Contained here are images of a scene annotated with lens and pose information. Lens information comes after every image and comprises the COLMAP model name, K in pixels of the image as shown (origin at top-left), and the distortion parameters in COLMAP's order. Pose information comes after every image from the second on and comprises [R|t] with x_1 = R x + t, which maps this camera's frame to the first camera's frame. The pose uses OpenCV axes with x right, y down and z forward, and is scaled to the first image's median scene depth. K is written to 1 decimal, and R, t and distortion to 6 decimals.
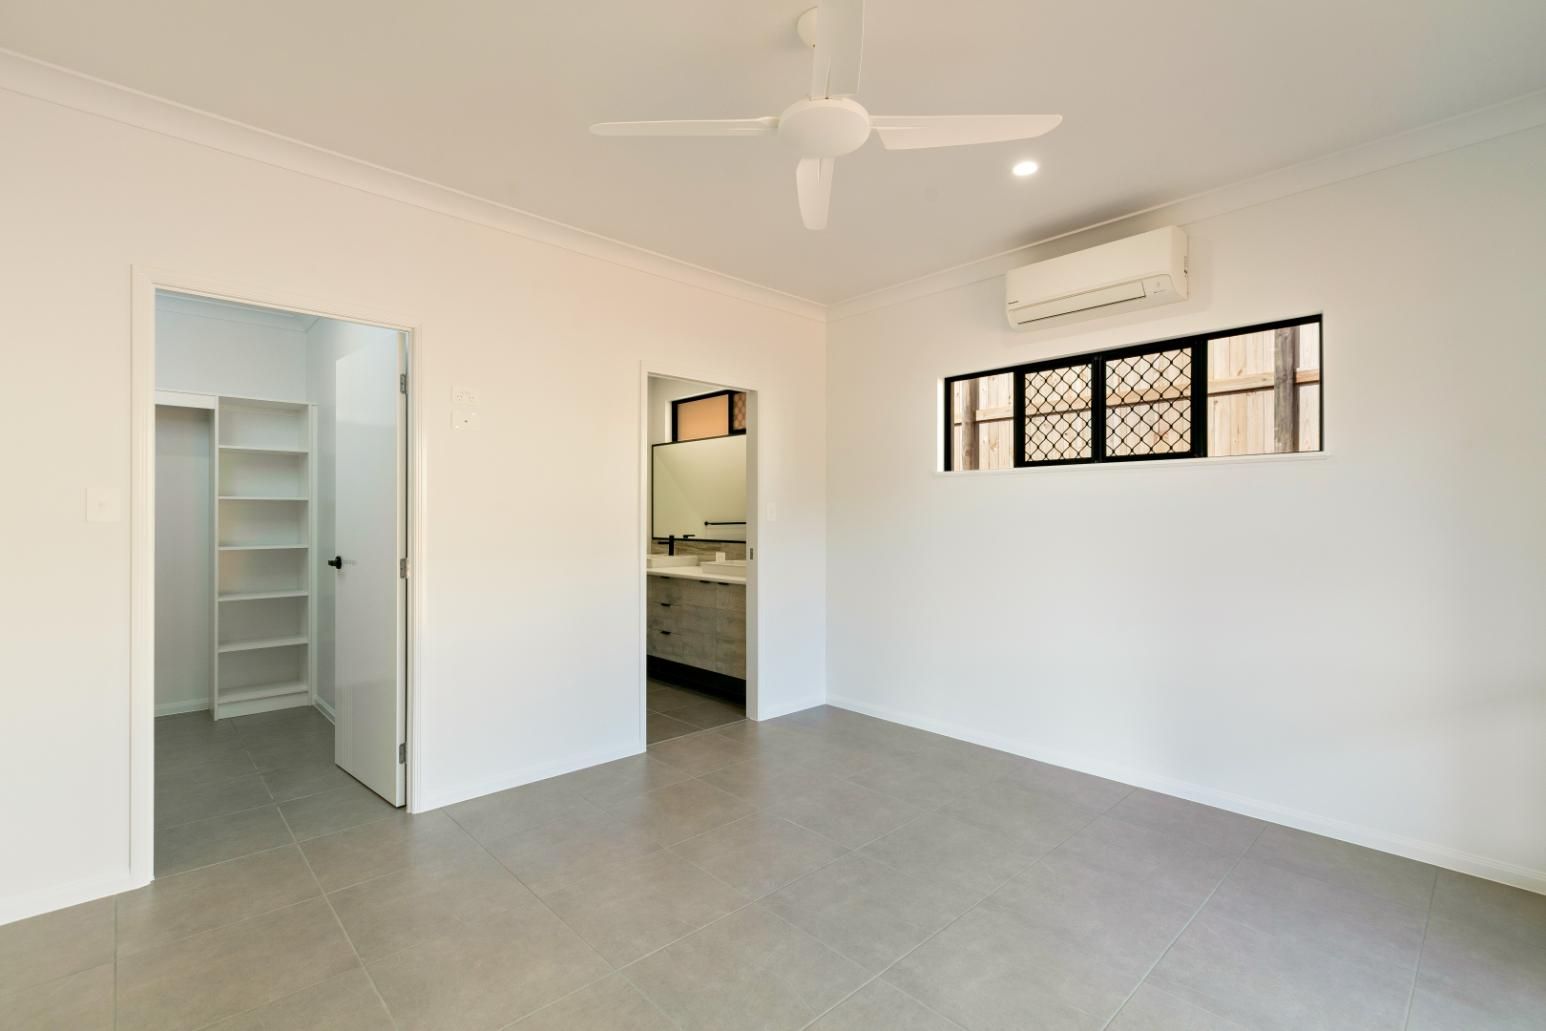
lens RADIAL K [[695.8, 0, 771.8], [0, 695.8, 515.6], [0, 0, 1]] dist [-0.000025, -0.000004]
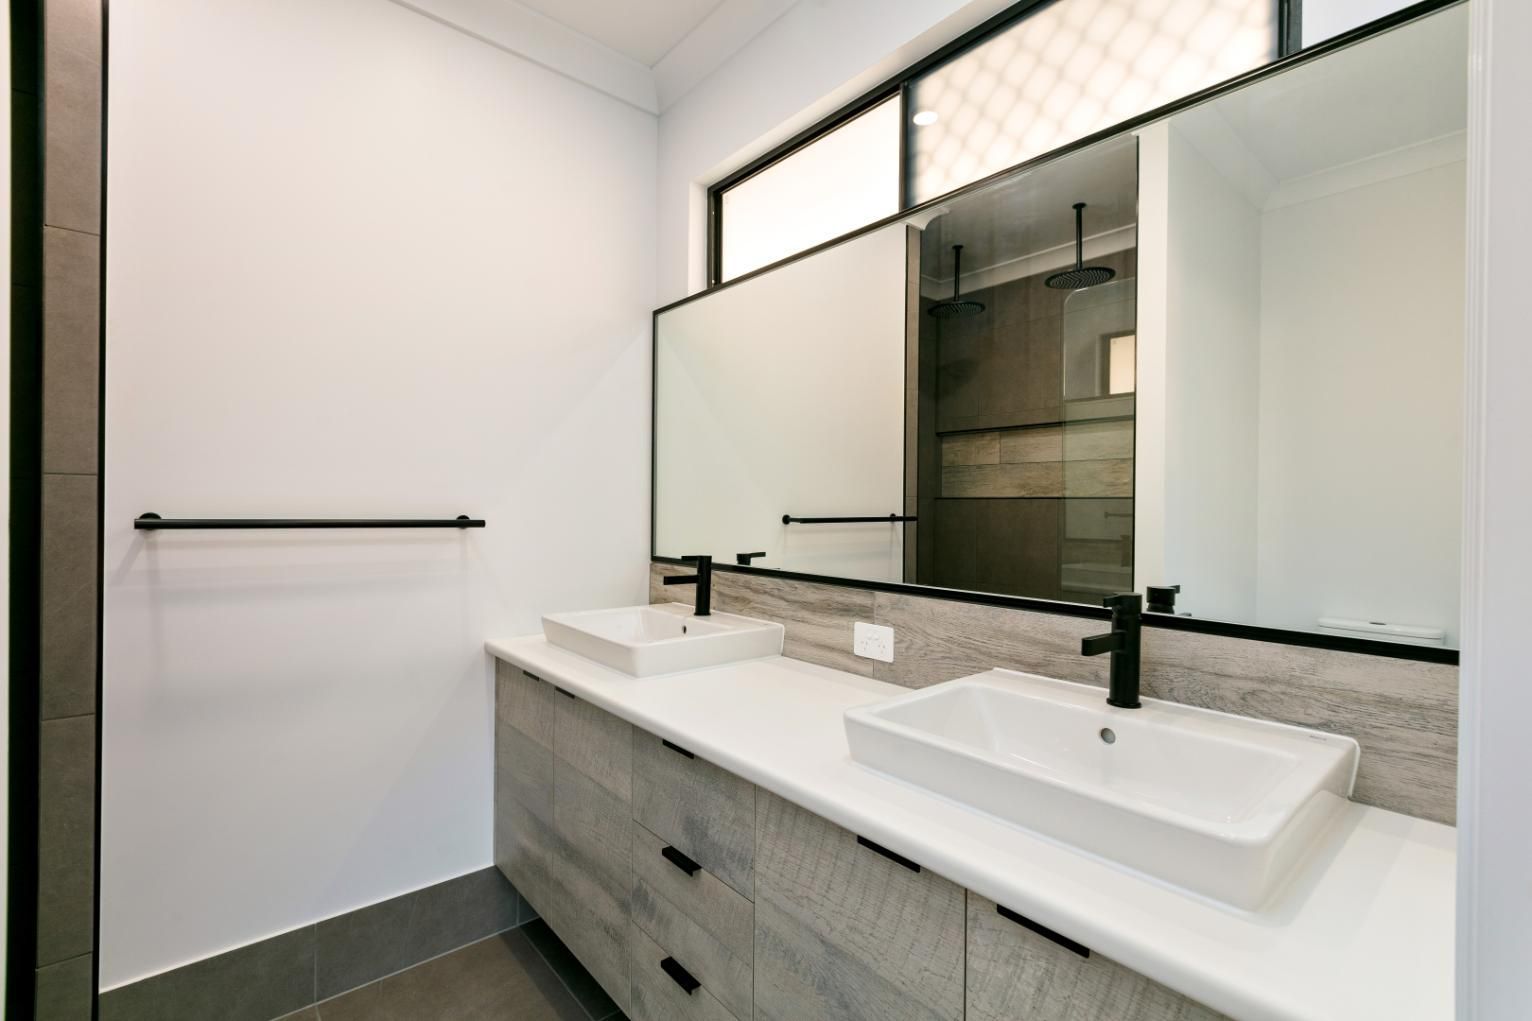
lens RADIAL K [[689.5, 0, 767.4], [0, 689.5, 509.2], [0, 0, 1]] dist [-0.000025, -0.000004]
pose [[0.999079, 0.008987, -0.041953, -0.100201], [-0.008738, 0.999943, 0.006113, 0.003058], [0.042006, -0.005740, 0.999101, 0.671174]]
